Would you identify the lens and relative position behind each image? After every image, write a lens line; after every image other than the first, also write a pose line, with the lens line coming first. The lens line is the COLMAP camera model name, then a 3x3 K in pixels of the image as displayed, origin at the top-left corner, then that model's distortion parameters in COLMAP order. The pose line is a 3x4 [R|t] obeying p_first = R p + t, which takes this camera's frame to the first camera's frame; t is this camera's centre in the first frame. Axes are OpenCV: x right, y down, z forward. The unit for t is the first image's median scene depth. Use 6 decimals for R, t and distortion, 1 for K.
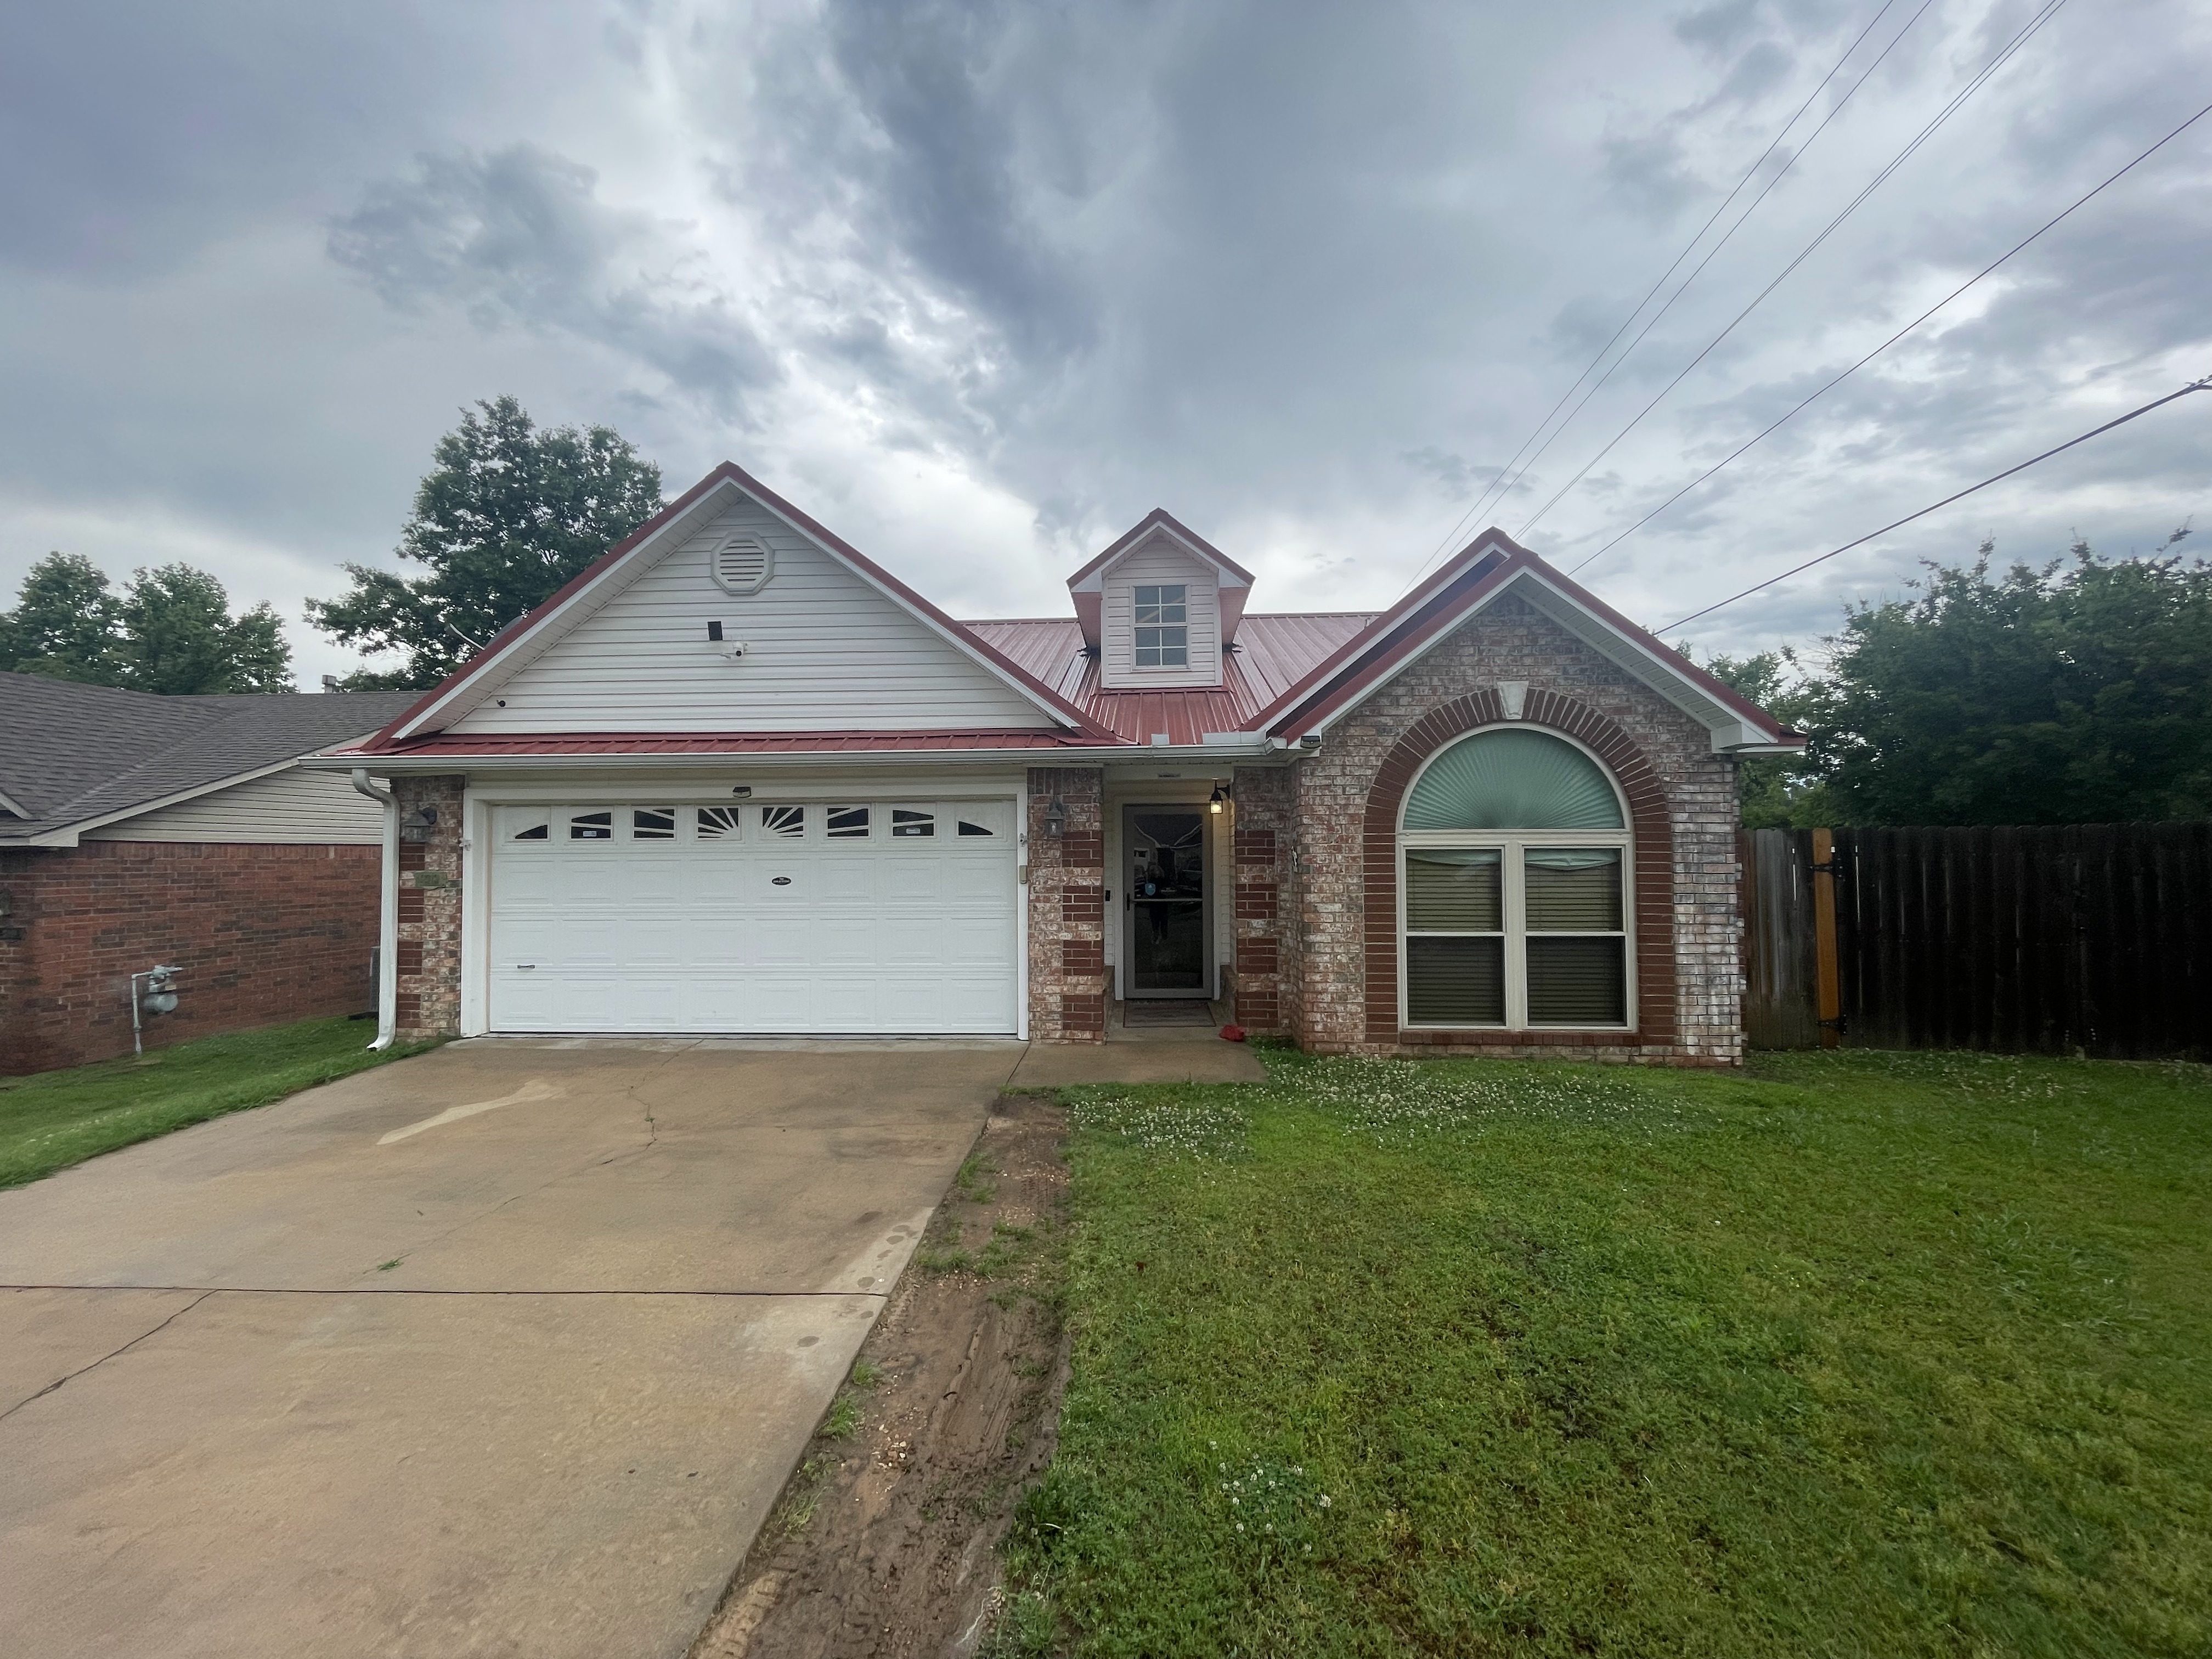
lens RADIAL K [[895.8, 0, 1104.2], [0, 895.8, 826.7], [0, 0, 1]] dist [-0.001592, -0.000605]
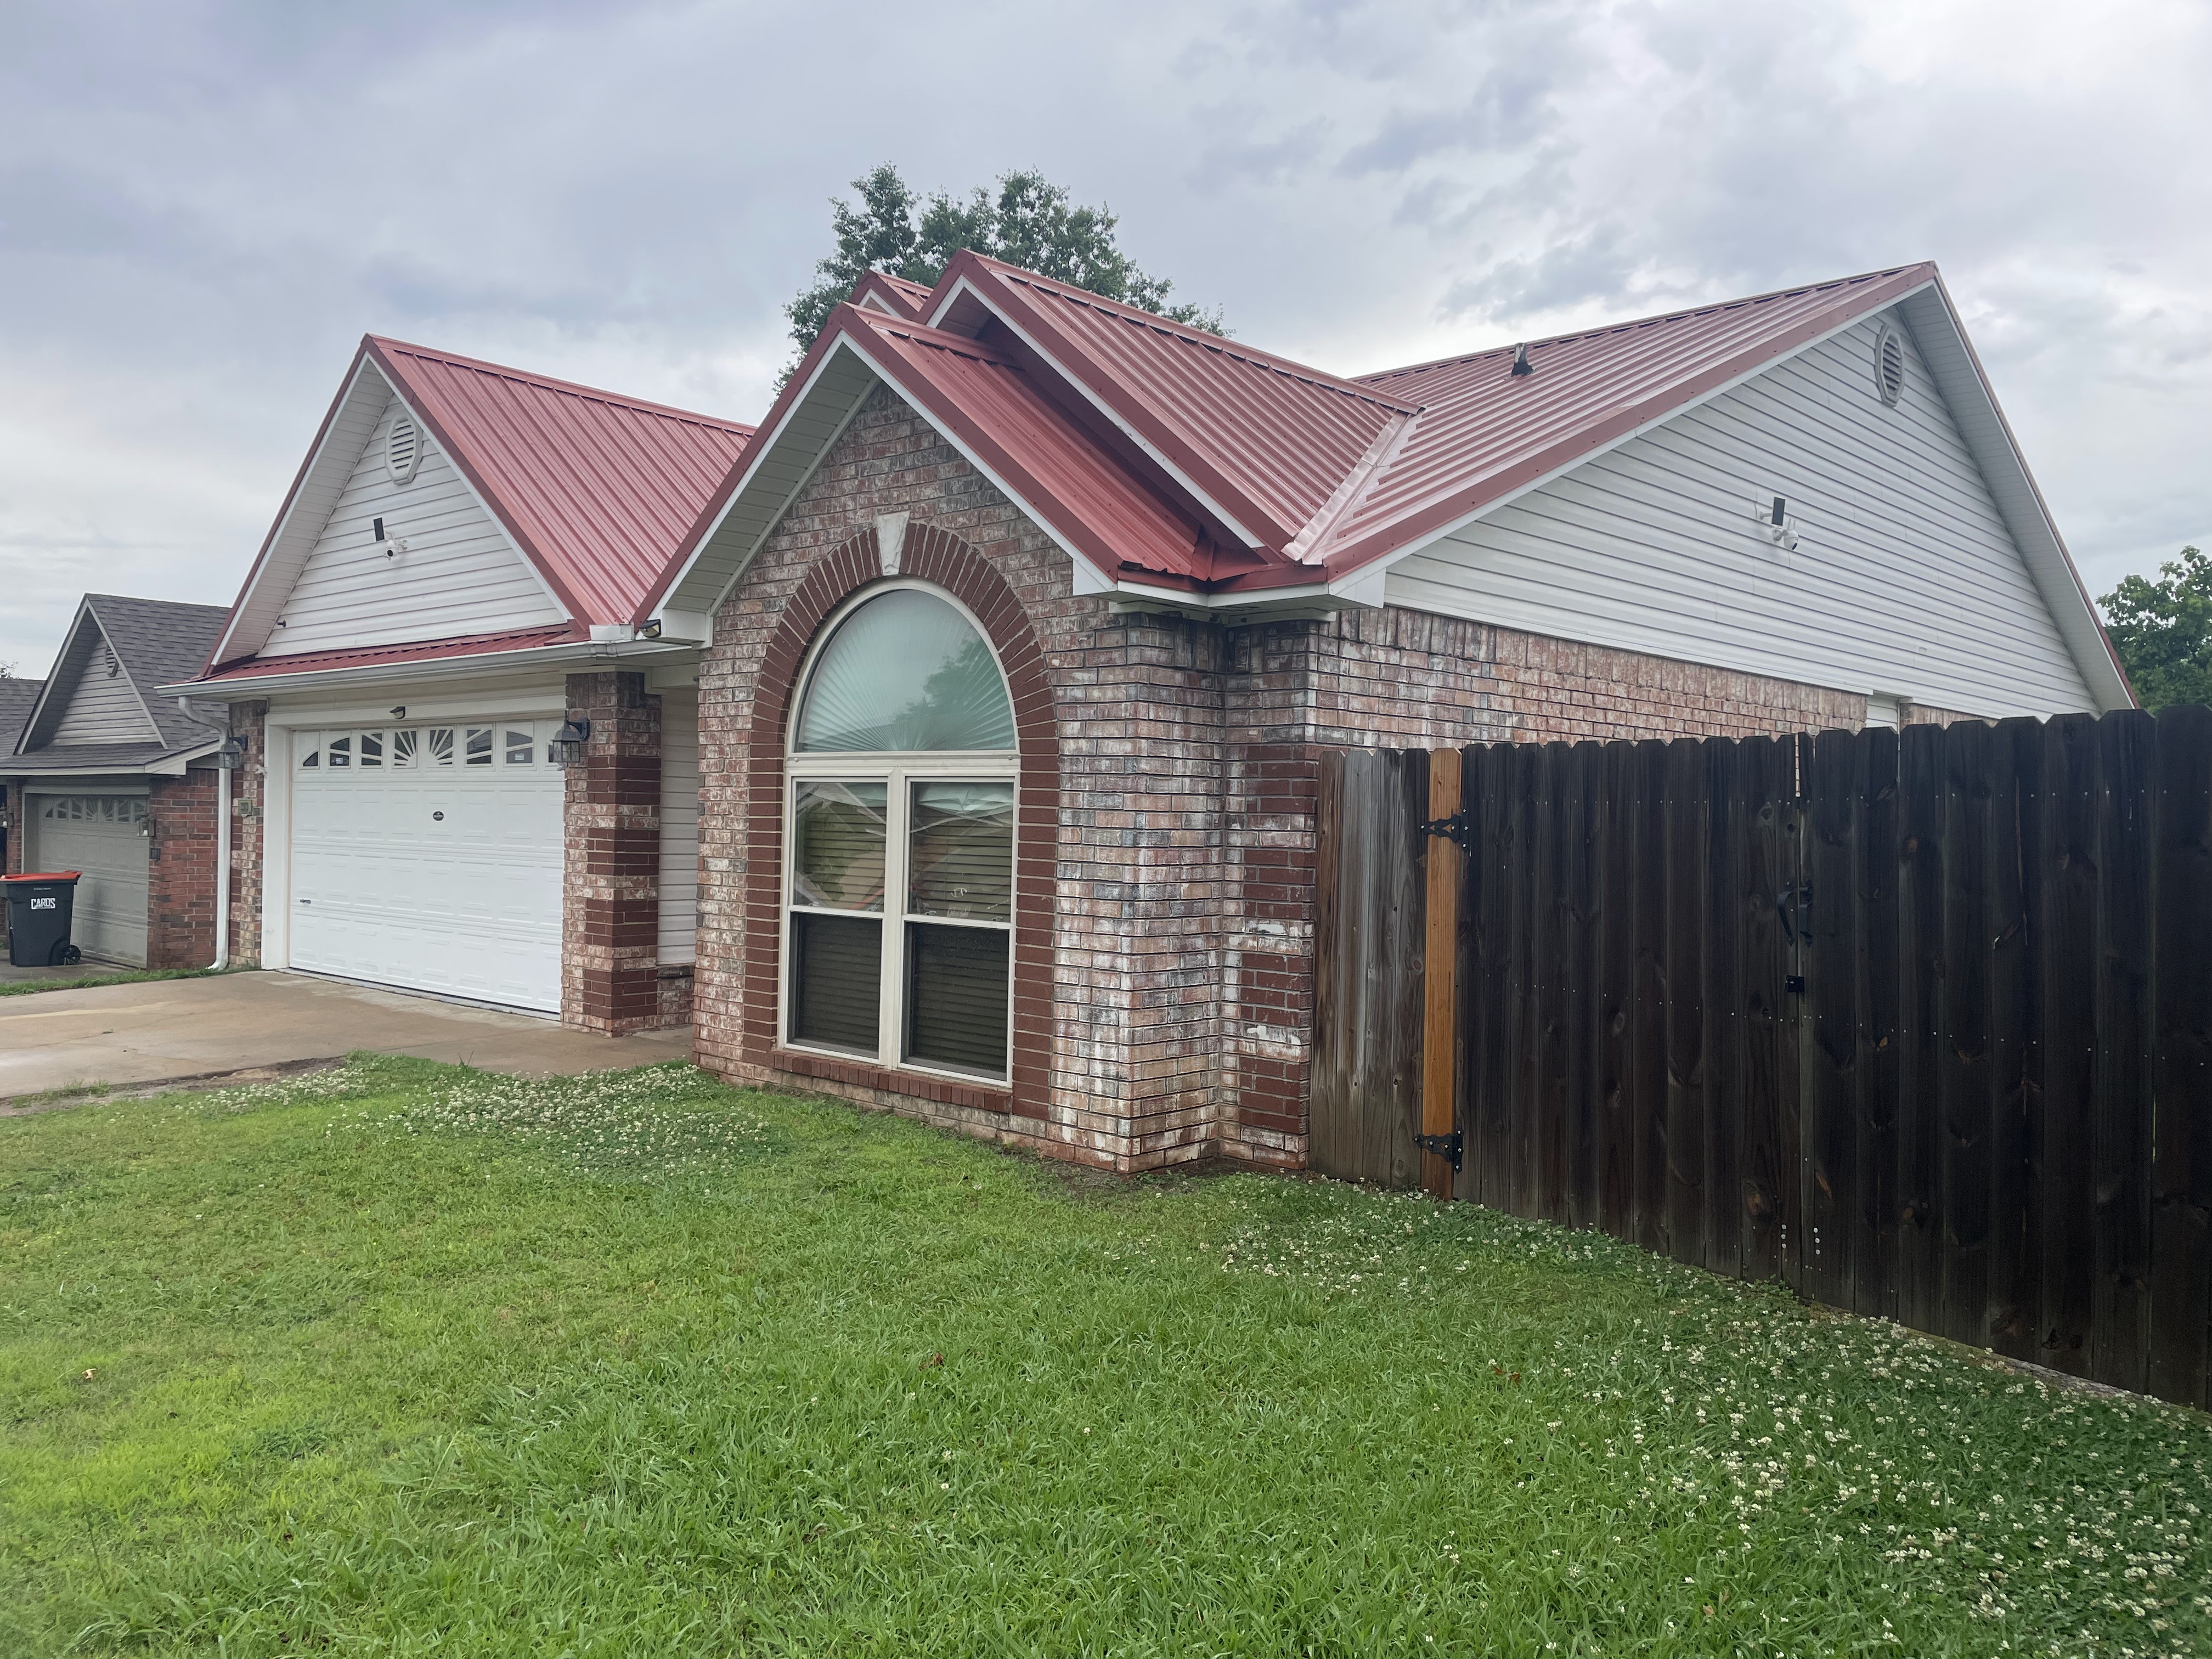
lens RADIAL K [[1660.3, 0, 1110.7], [0, 1660.3, 832.4], [0, 0, 1]] dist [0.102523, -0.144488]
pose [[0.772472, 0.026475, -0.634497, 1.311228], [-0.002441, 0.999247, 0.038723, 0.014252], [0.635044, -0.028364, 0.771955, 0.190024]]
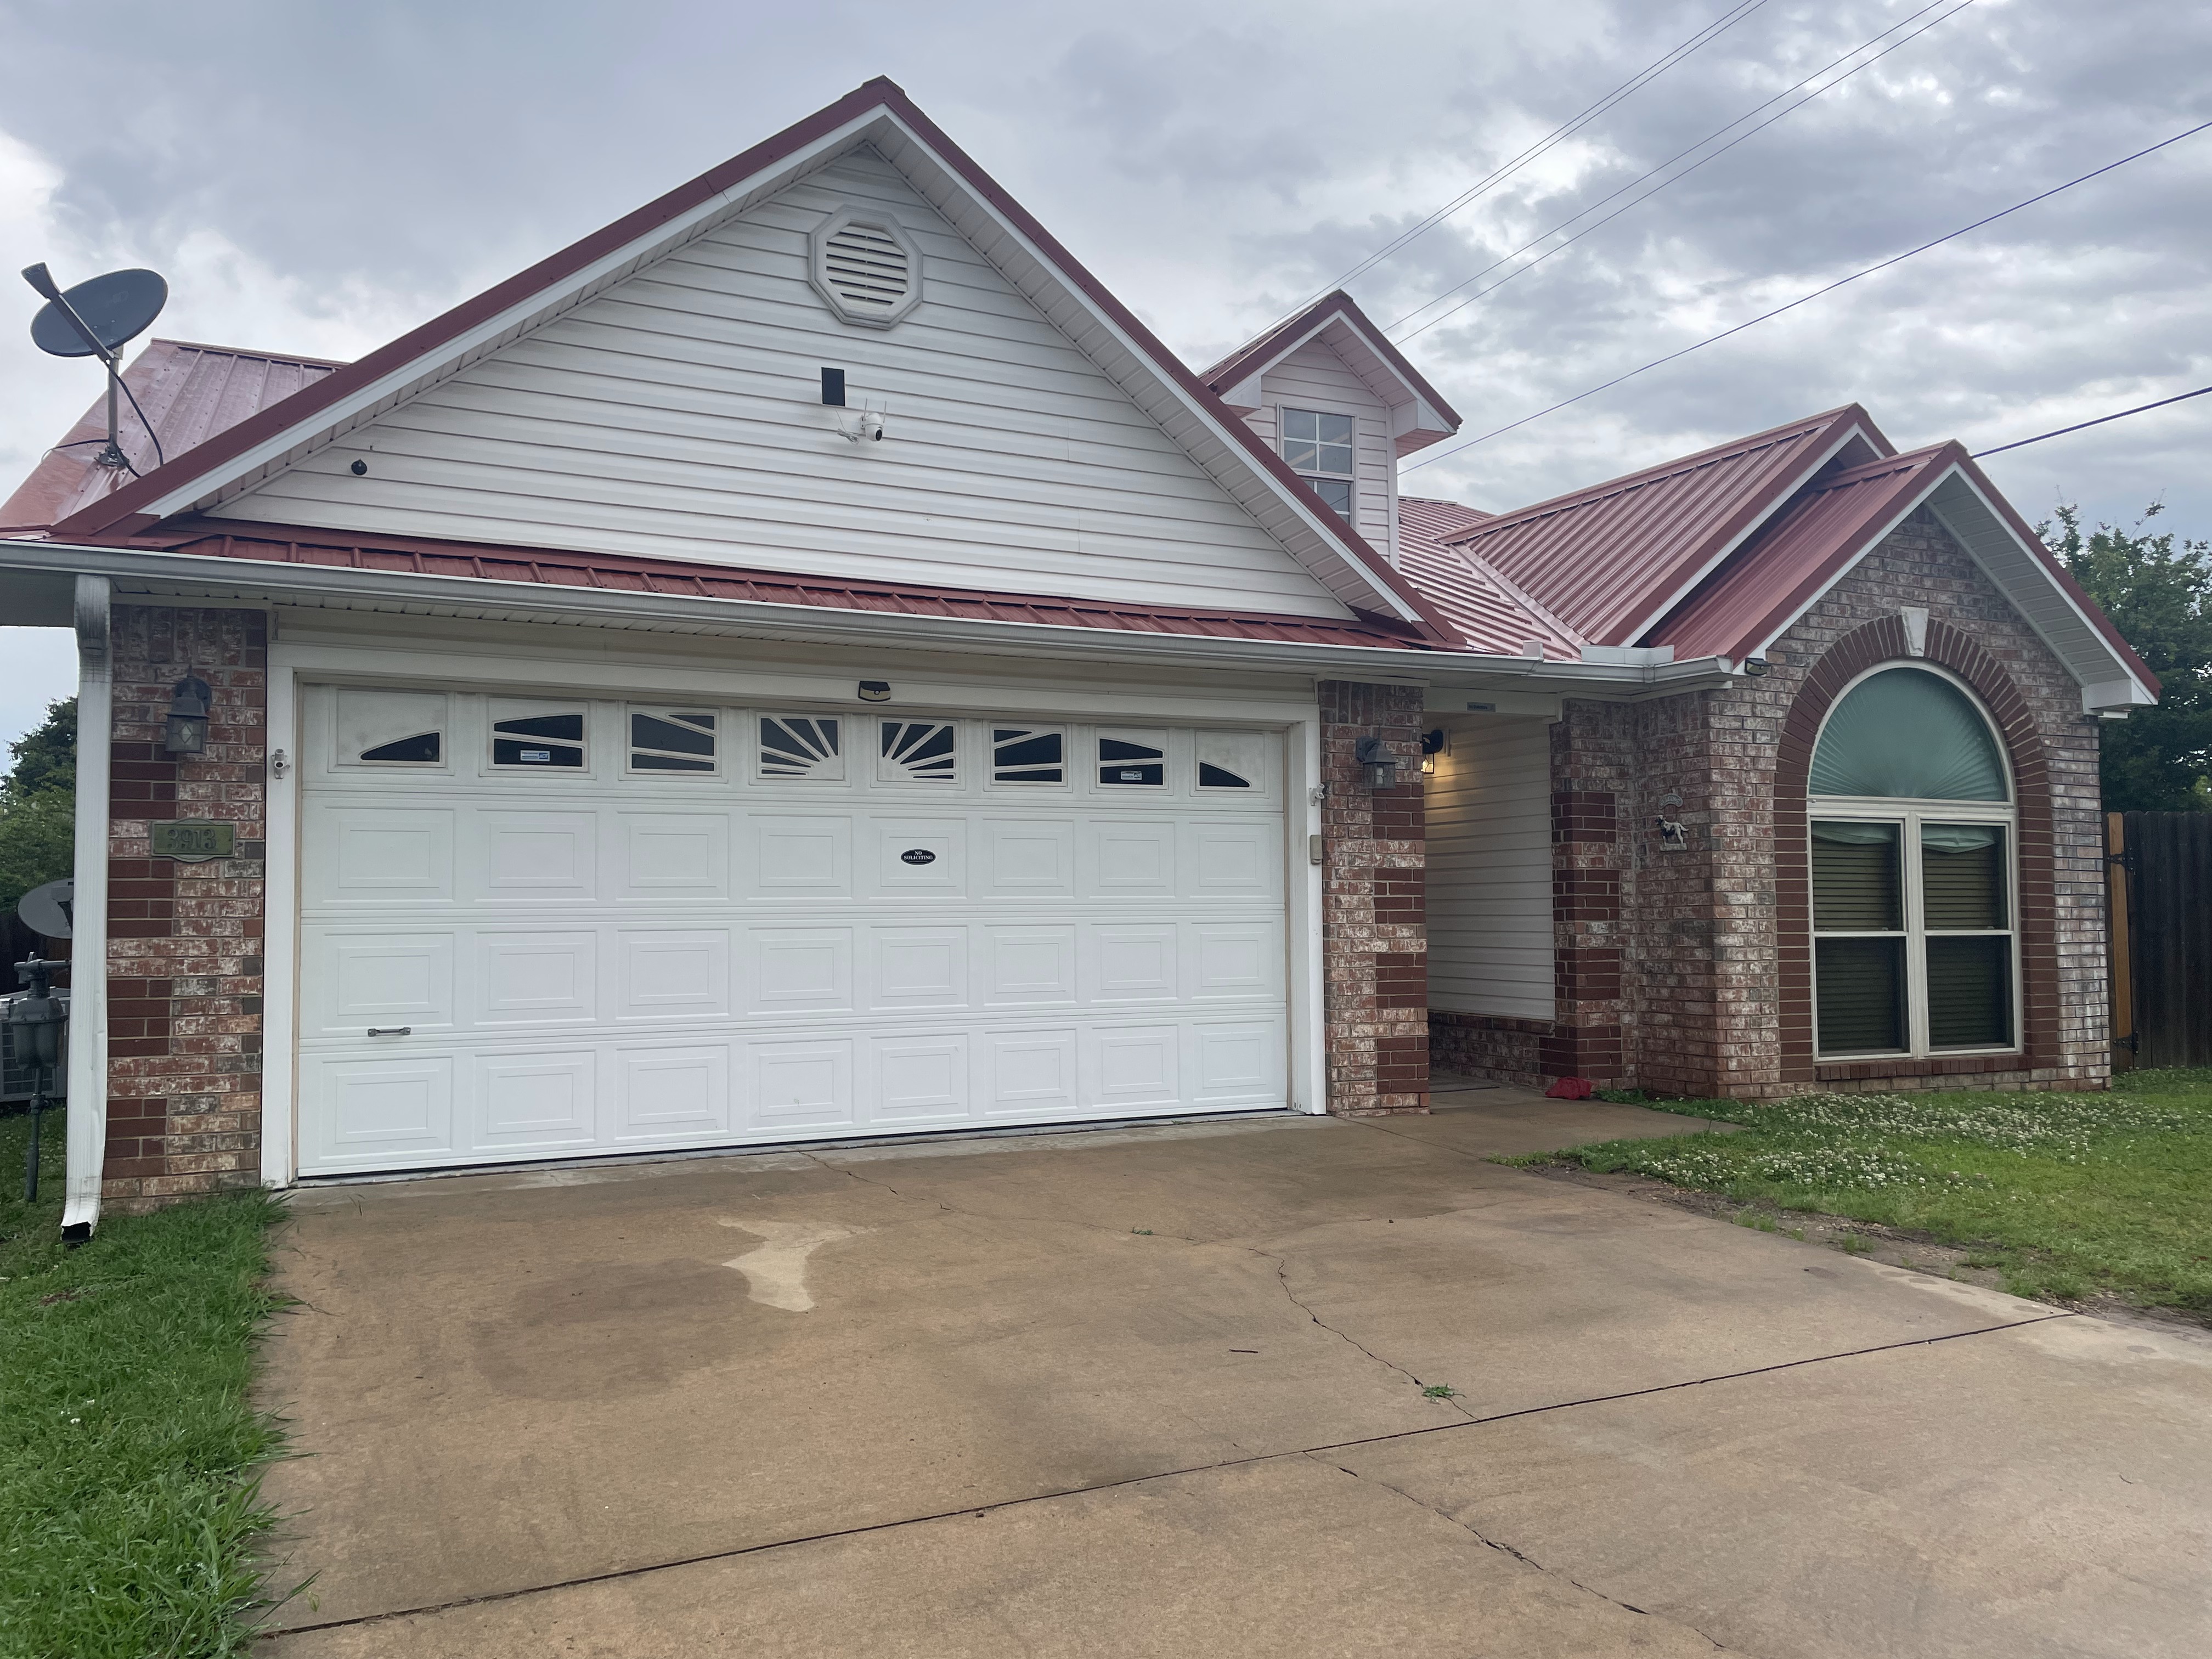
lens RADIAL K [[1662.6, 0, 1093.5], [0, 1662.6, 830.2], [0, 0, 1]] dist [0.108138, -0.142119]
pose [[0.879921, 0.024672, 0.474480, -0.854154], [-0.016343, 0.999632, -0.021669, 0.073309], [-0.474839, 0.011313, 0.880000, 0.050412]]
